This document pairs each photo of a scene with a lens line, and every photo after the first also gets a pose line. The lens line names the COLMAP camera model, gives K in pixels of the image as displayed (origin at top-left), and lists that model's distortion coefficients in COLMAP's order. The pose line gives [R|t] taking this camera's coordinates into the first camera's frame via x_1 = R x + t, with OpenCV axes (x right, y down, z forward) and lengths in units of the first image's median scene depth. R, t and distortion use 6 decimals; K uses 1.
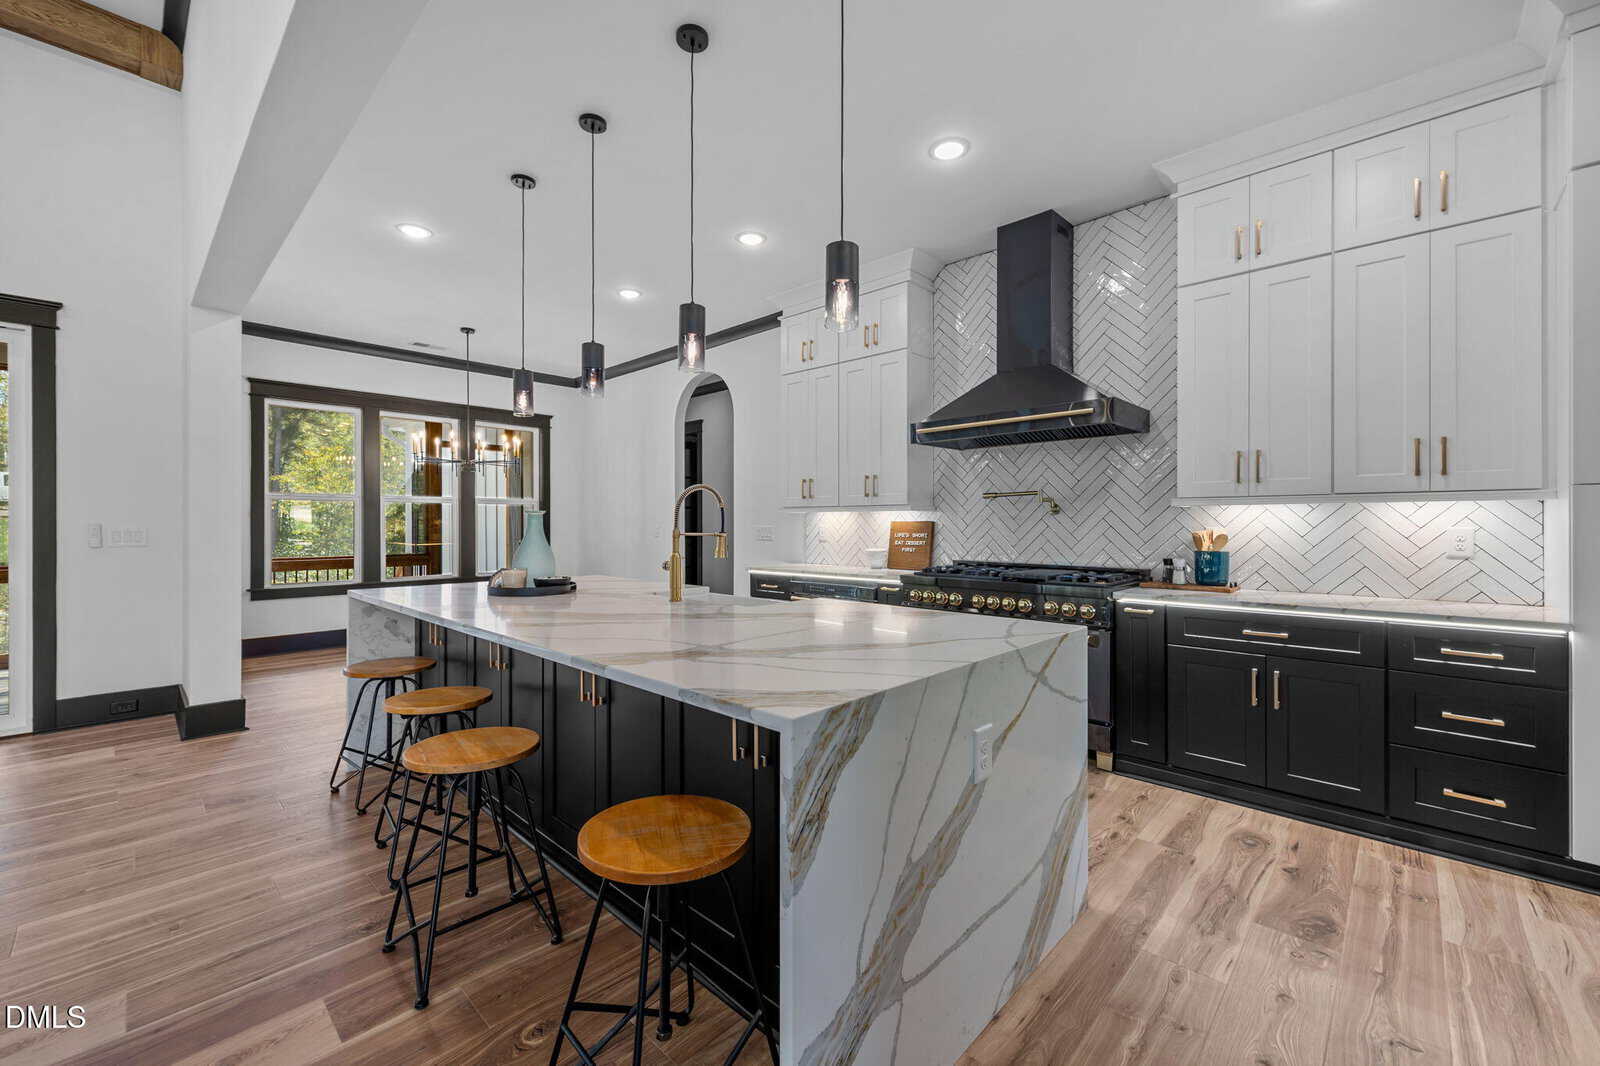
lens RADIAL K [[608.6, 0, 800.0], [0, 608.6, 533.0], [0, 0, 1]] dist [-0.008292, -0.000107]
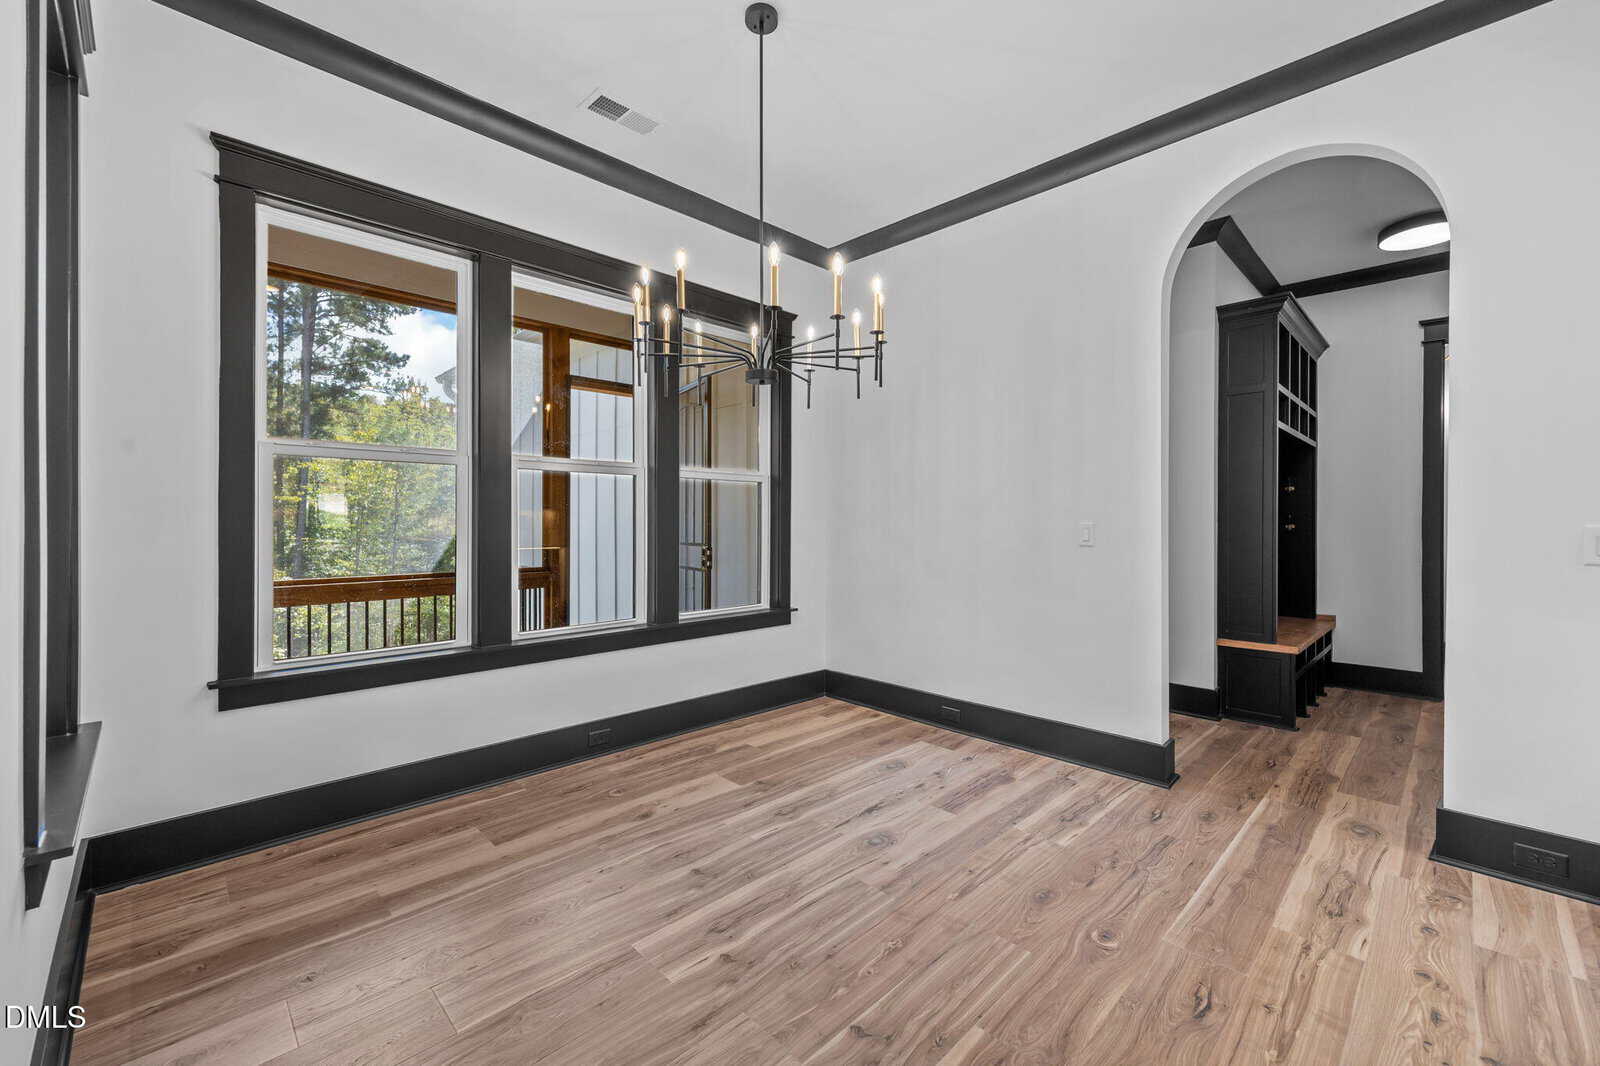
lens RADIAL K [[647.4, 0, 800.7], [0, 647.4, 522.1], [0, 0, 1]] dist [-0.000185, -0.000339]
pose [[0.998105, 0.001340, -0.061527, -0.633969], [-0.001849, 0.999965, -0.008218, -0.012857], [0.061514, 0.008316, 0.998072, 0.757326]]
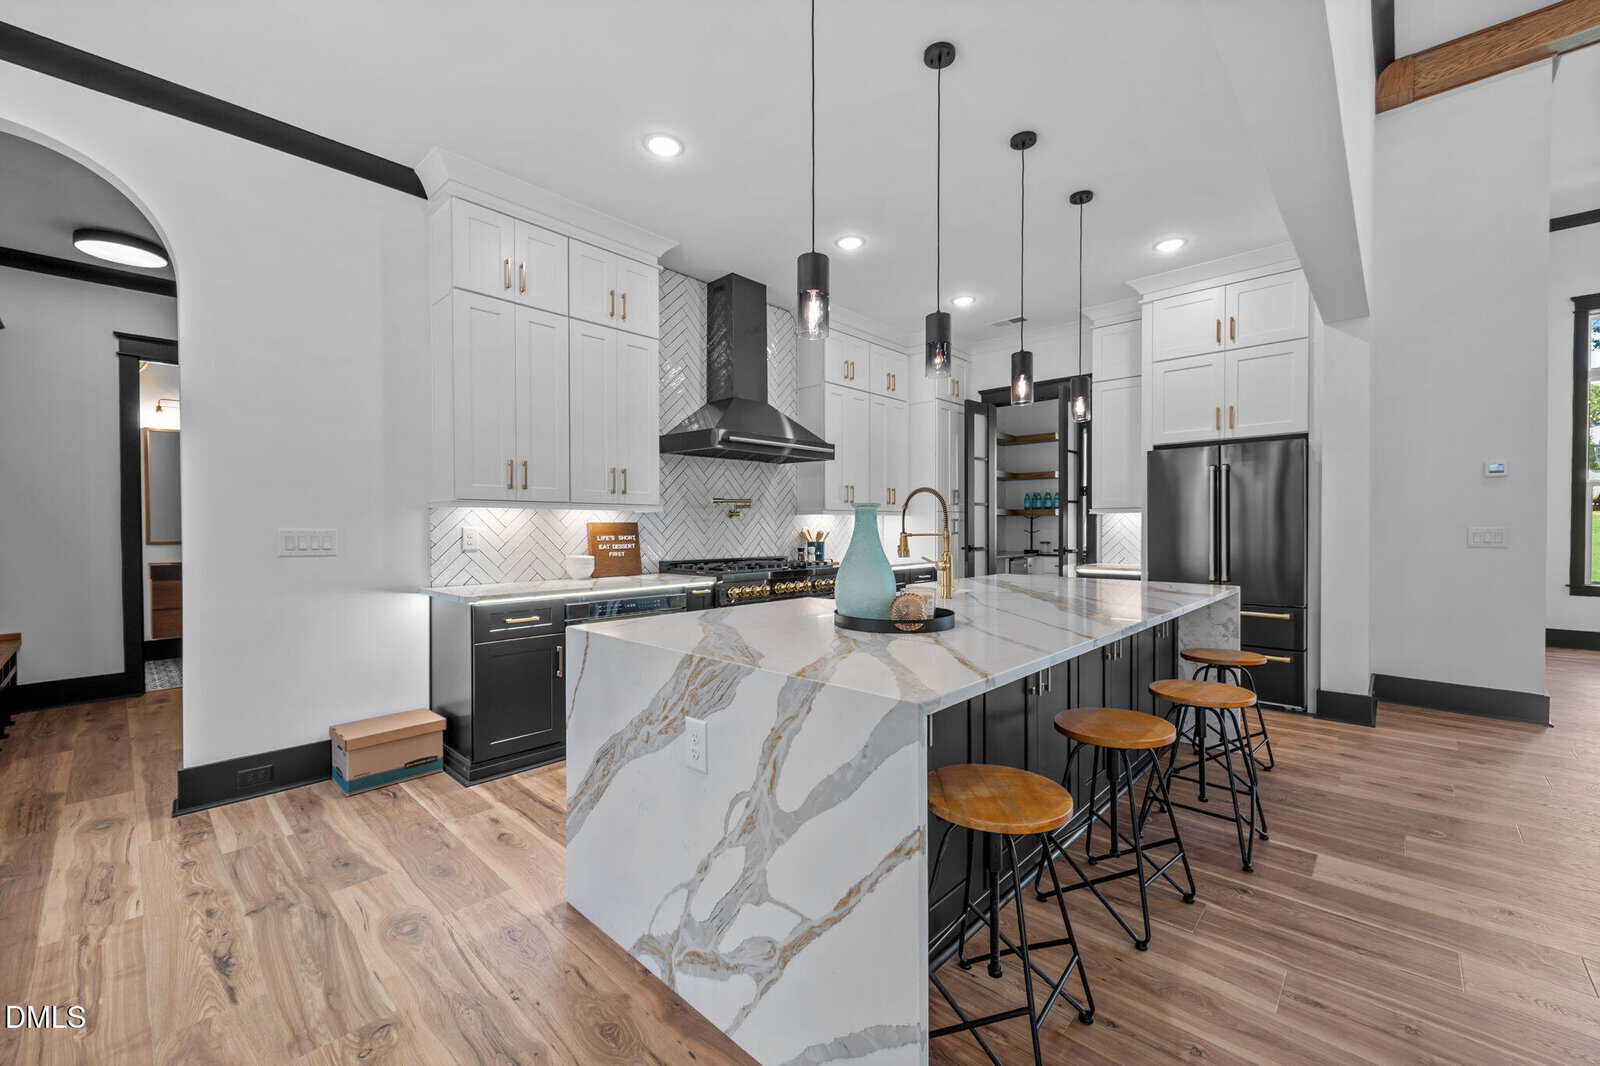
lens RADIAL K [[647.4, 0, 800.7], [0, 647.4, 522.1], [0, 0, 1]] dist [-0.000185, -0.000339]
pose [[0.023601, 0.004621, 0.999711, -0.761003], [0.012499, 0.999910, -0.004917, -0.011724], [-0.999643, 0.012611, 0.023541, 0.703246]]
